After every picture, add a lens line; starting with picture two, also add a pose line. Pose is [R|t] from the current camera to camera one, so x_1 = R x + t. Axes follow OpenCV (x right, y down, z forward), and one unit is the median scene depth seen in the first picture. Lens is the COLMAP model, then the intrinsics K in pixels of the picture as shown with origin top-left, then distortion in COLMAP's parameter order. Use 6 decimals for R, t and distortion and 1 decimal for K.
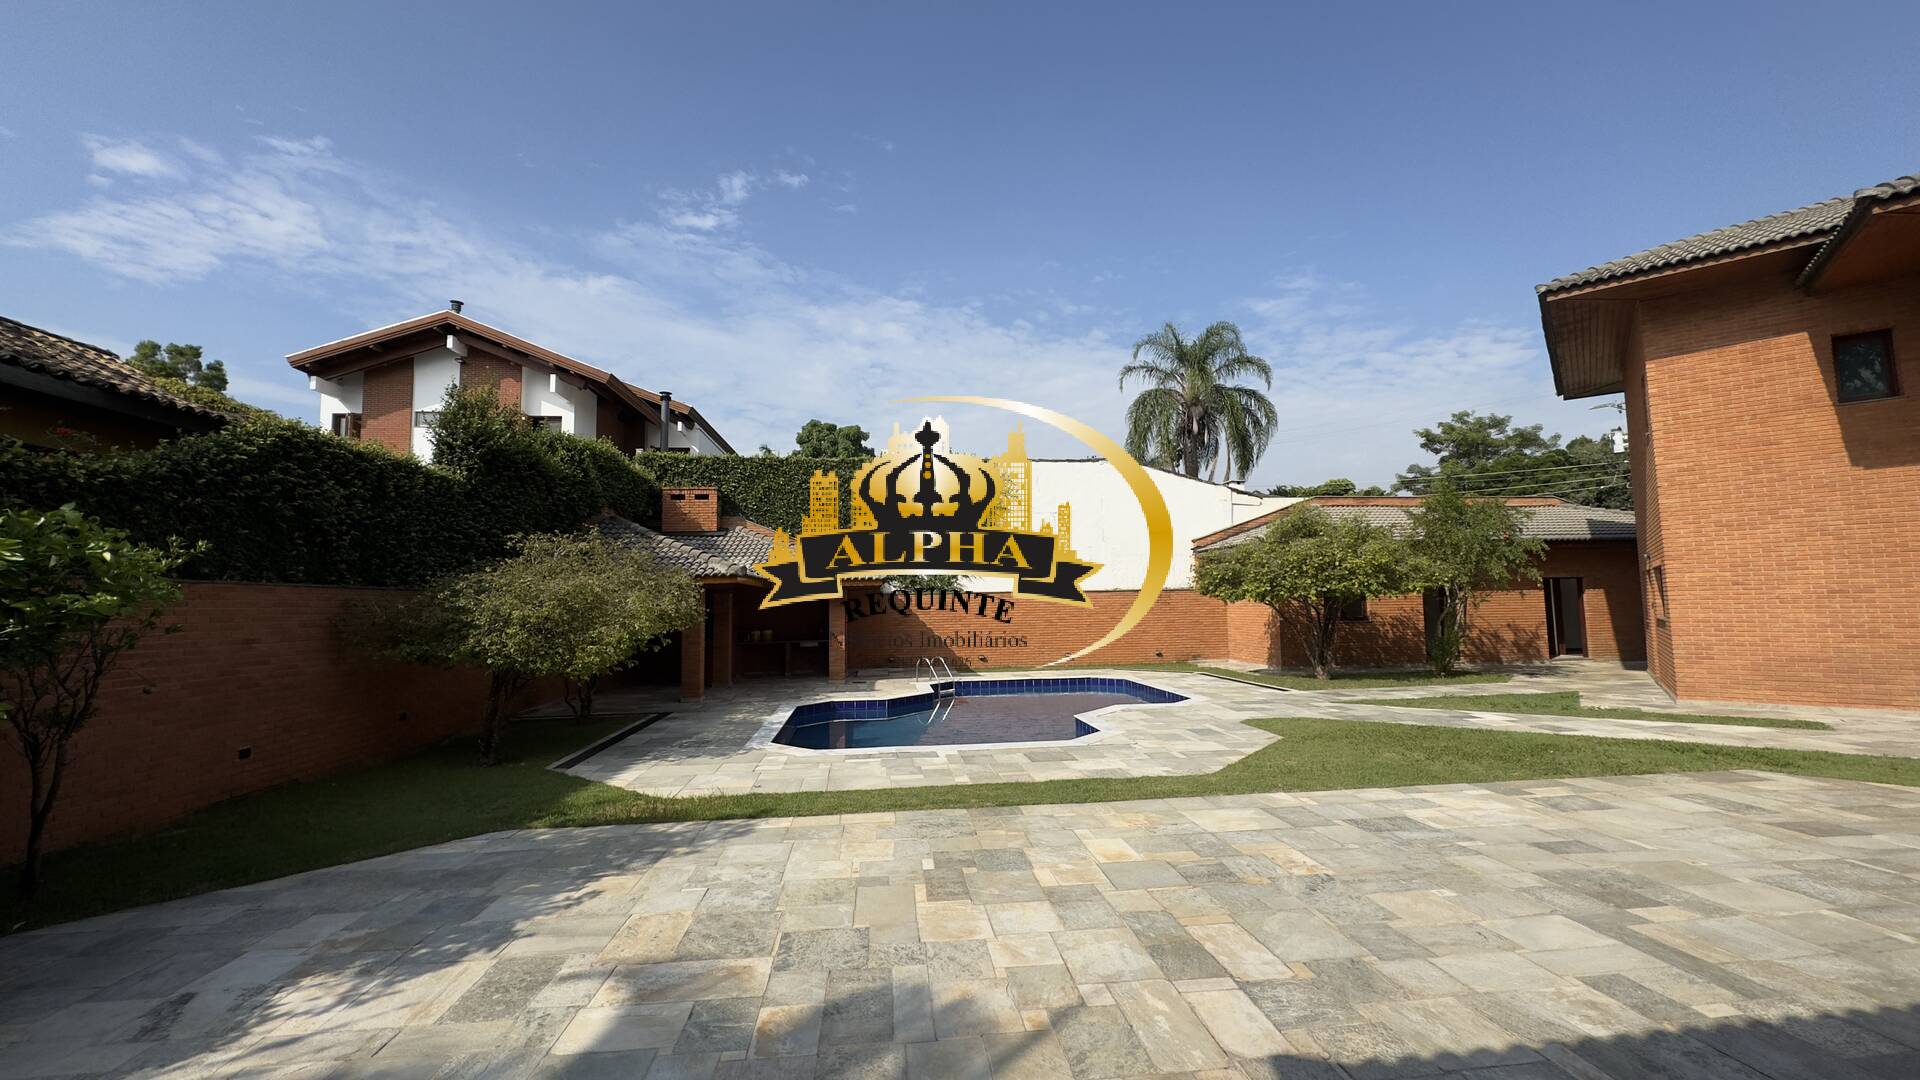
lens RADIAL K [[764.7, 0, 965.4], [0, 764.7, 529.2], [0, 0, 1]] dist [-0.001813, -0.000279]
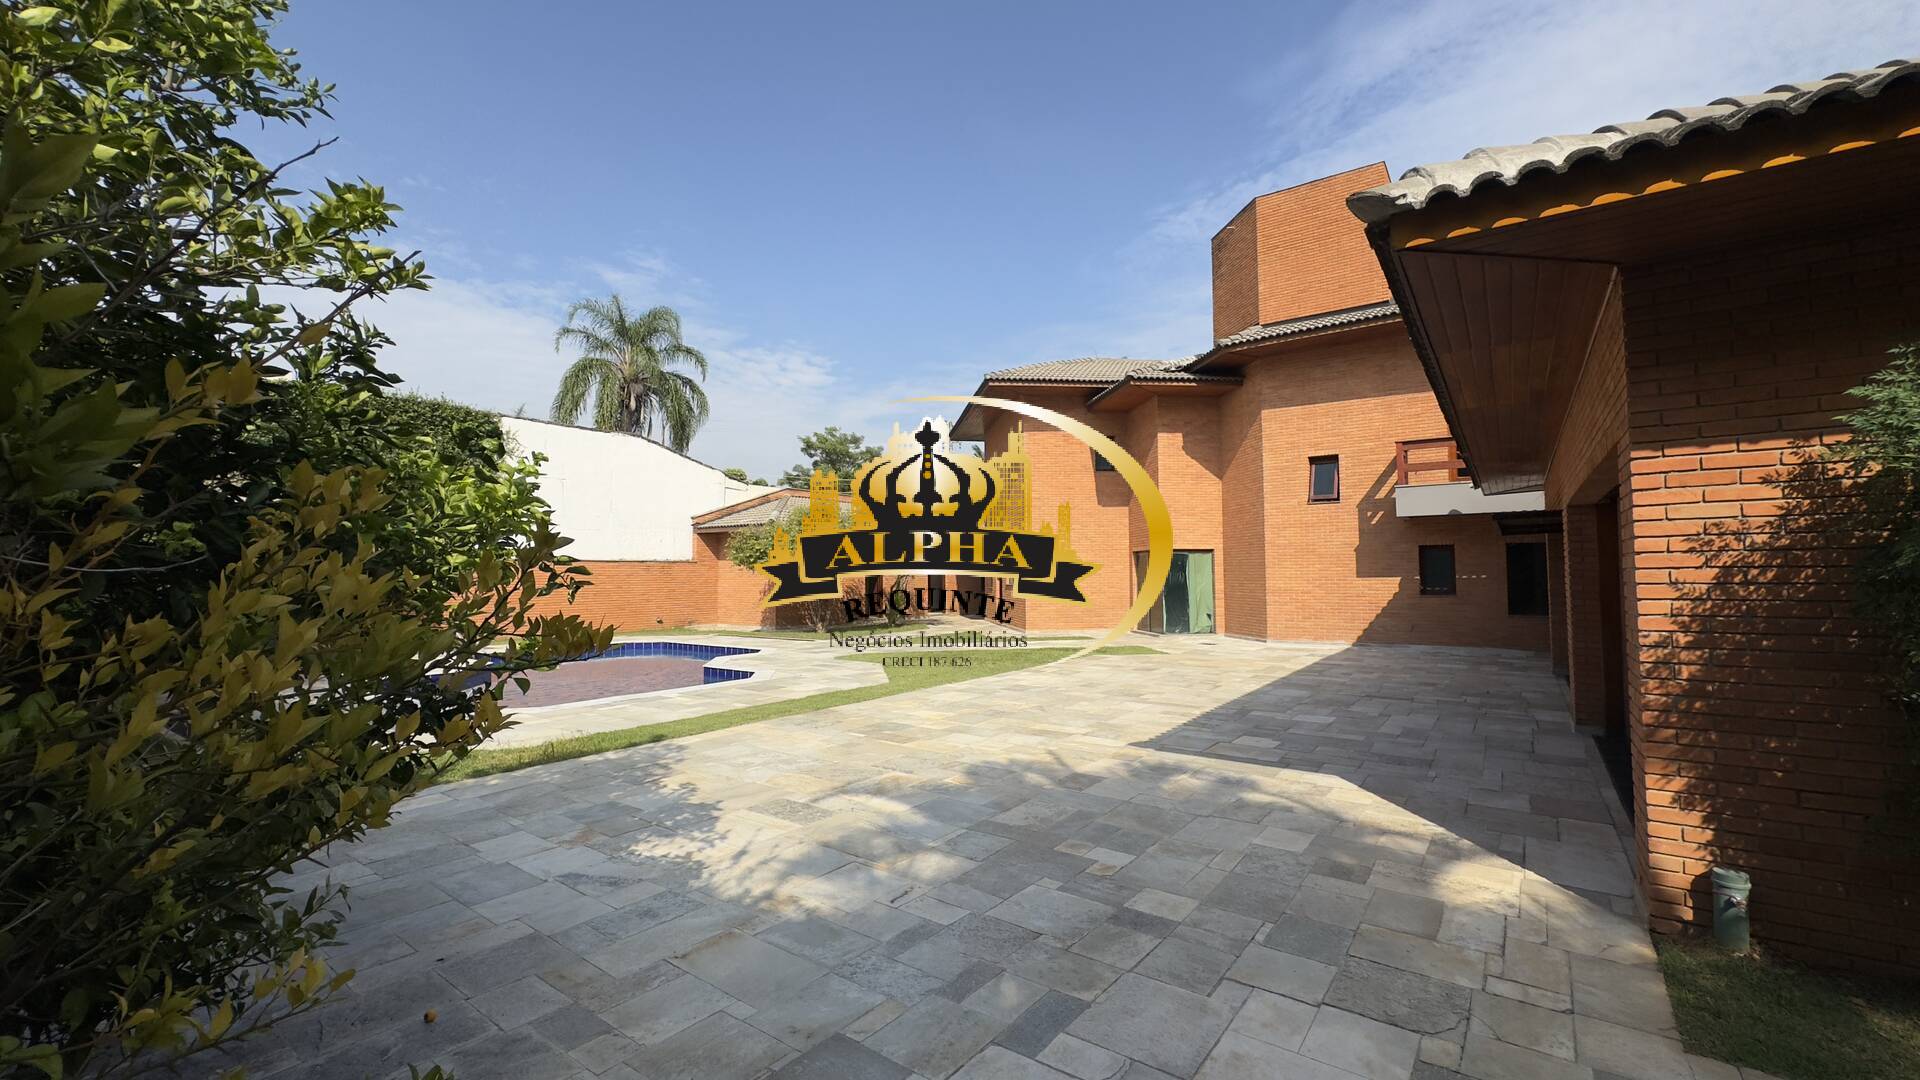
lens RADIAL K [[764.7, 0, 962.9], [0, 764.7, 528.8], [0, 0, 1]] dist [-0.001813, -0.000279]
pose [[0.677813, 0.056708, 0.733044, -0.442381], [-0.076479, 0.997051, -0.006414, 0.014787], [-0.731246, -0.051714, 0.680151, -0.058974]]
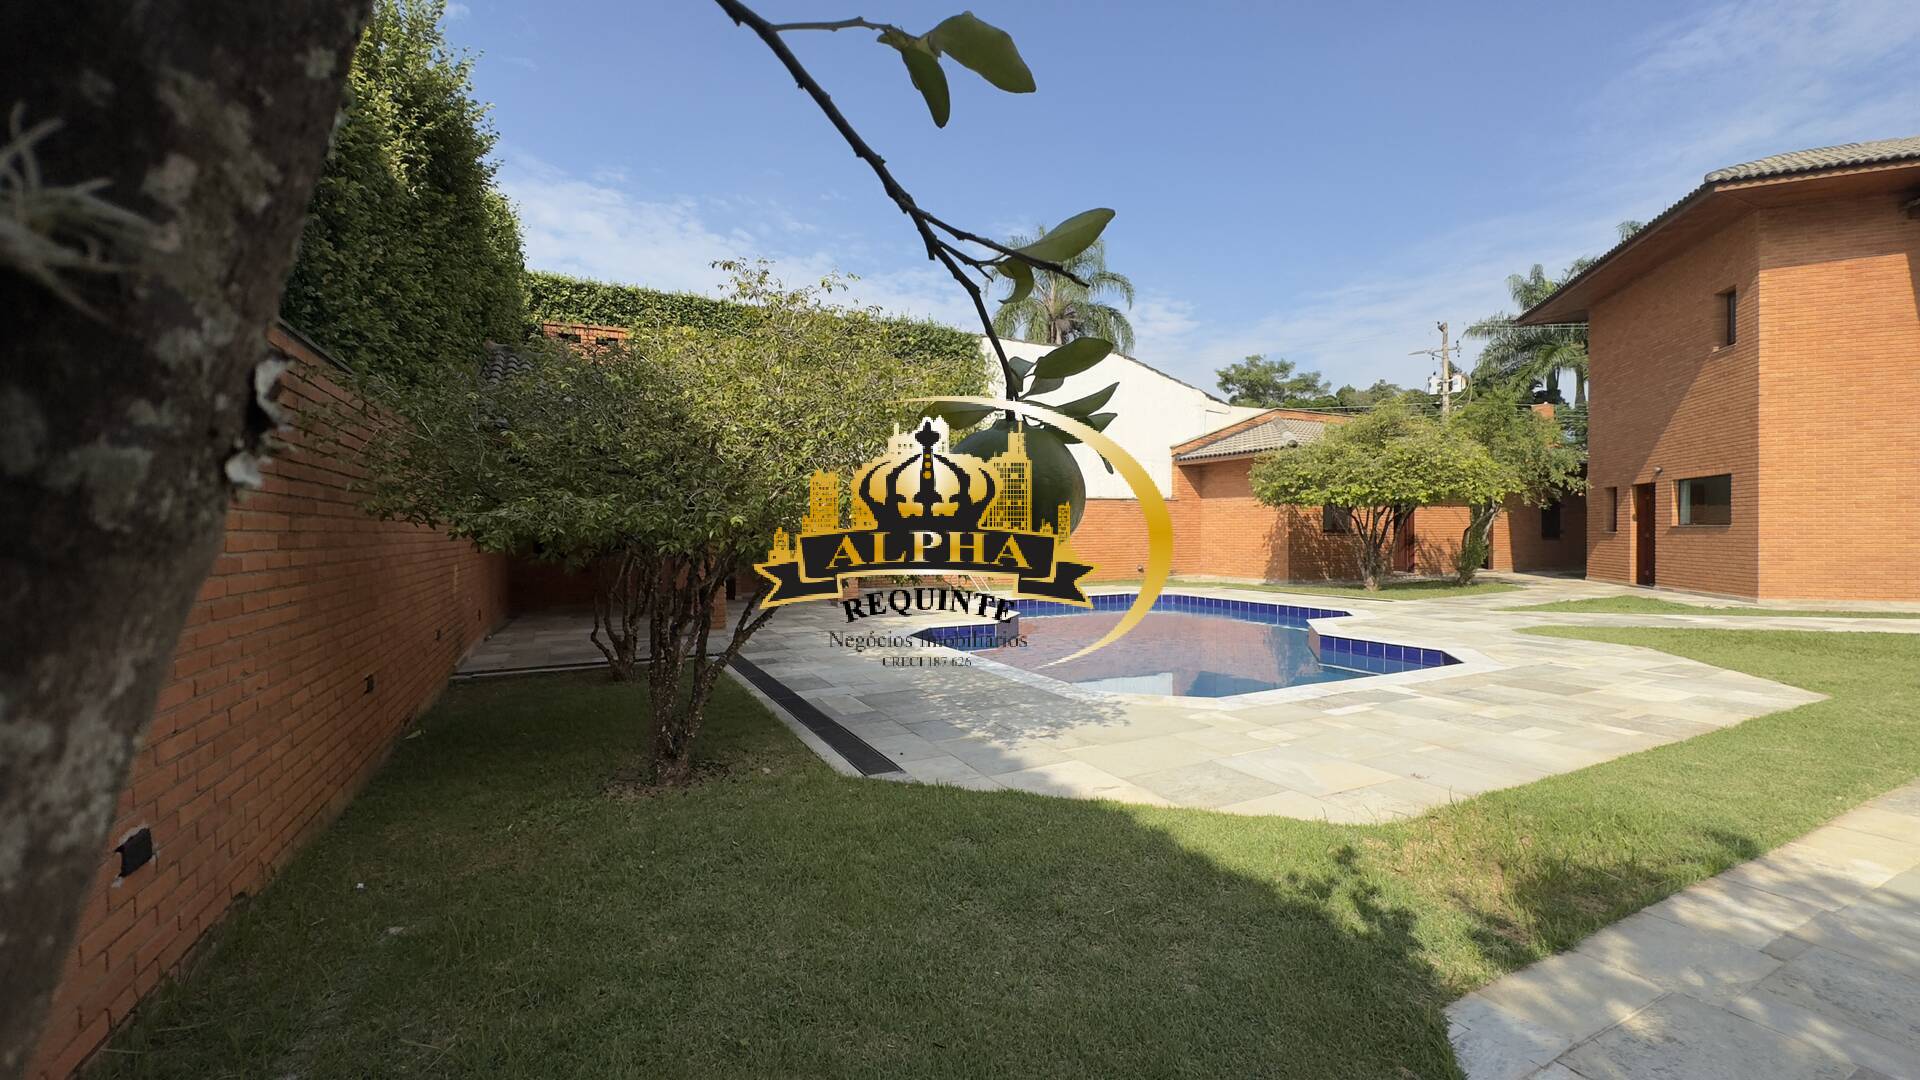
lens RADIAL K [[764.7, 0, 960.3], [0, 764.7, 547.4], [0, 0, 1]] dist [-0.001813, -0.000279]
pose [[0.936587, 0.003326, 0.350419, -0.478366], [-0.042739, 0.993575, 0.104800, 0.089096], [-0.347819, -0.113130, 0.930711, 0.408628]]
